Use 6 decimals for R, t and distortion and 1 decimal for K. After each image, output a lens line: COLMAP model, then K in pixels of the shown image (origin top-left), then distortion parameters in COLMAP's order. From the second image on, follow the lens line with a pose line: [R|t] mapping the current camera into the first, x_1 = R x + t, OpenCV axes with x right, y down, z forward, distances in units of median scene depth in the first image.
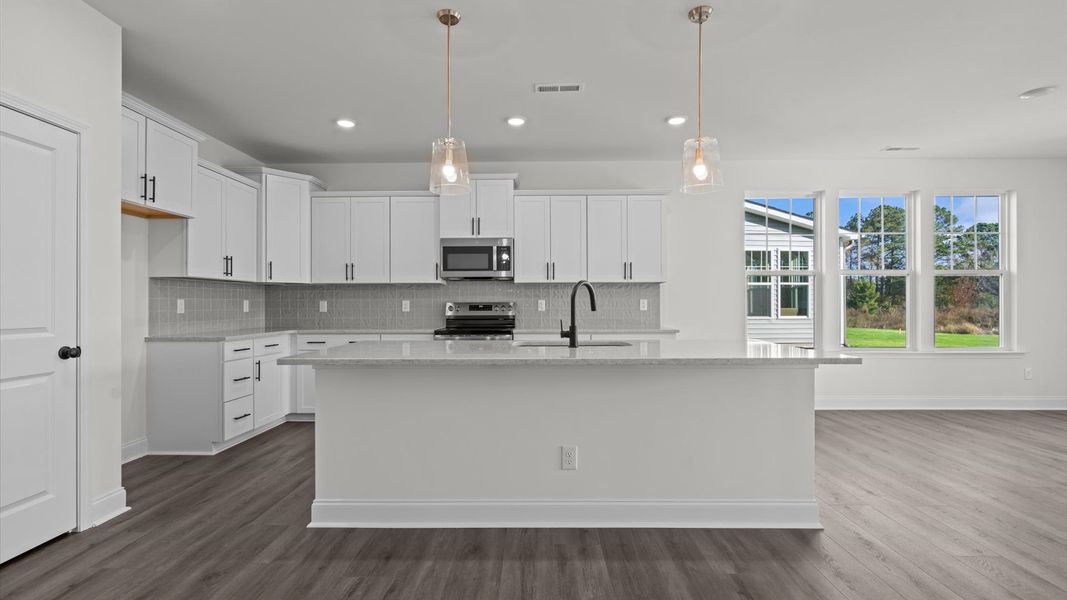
lens RADIAL K [[478.3, 0, 528.6], [0, 478.3, 304.5], [0, 0, 1]] dist [-0.001734, 0.000732]
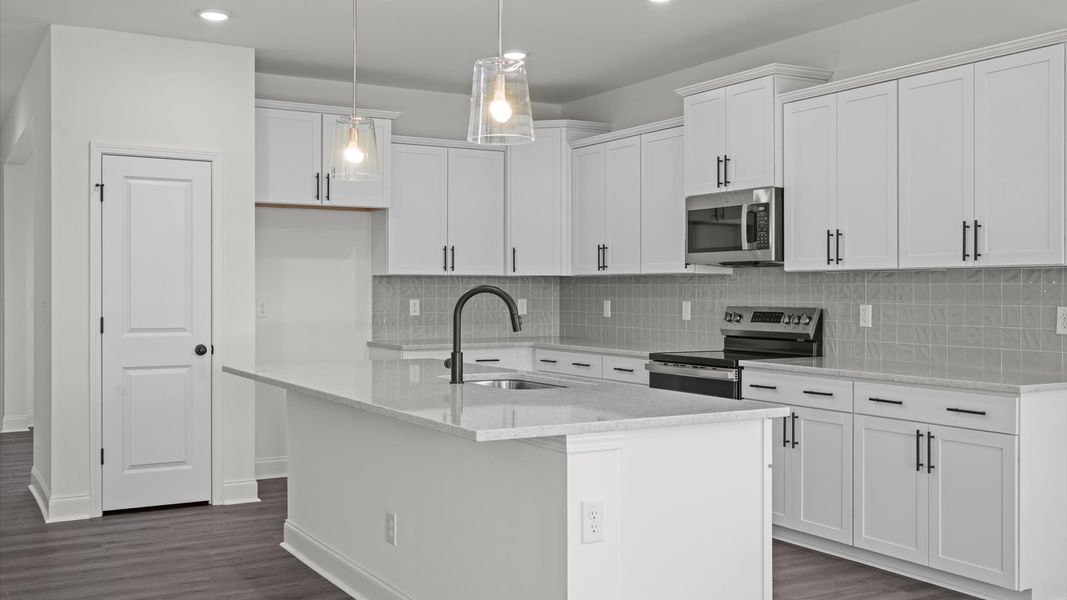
lens RADIAL K [[1031.8, 0, 533.5], [0, 1031.8, 300.0], [0, 0, 1]] dist [-0.003380, 0.001381]
pose [[0.513689, 0.012620, -0.857884, 0.808372], [-0.002913, 0.999912, 0.012965, -0.028588], [0.857971, -0.004161, 0.513681, 0.193300]]
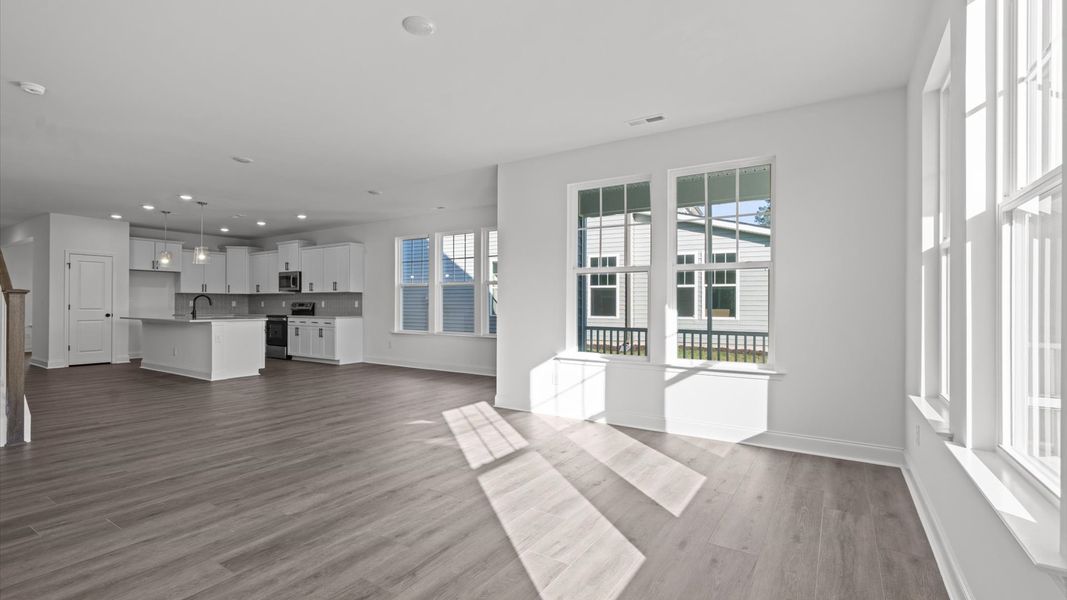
lens RADIAL K [[478.3, 0, 528.6], [0, 478.3, 304.5], [0, 0, 1]] dist [-0.001734, 0.000732]
pose [[0.841401, 0.005392, -0.540385, 1.918404], [-0.005791, 0.999983, 0.000962, -0.003796], [0.540381, 0.002320, 0.841417, -0.193181]]
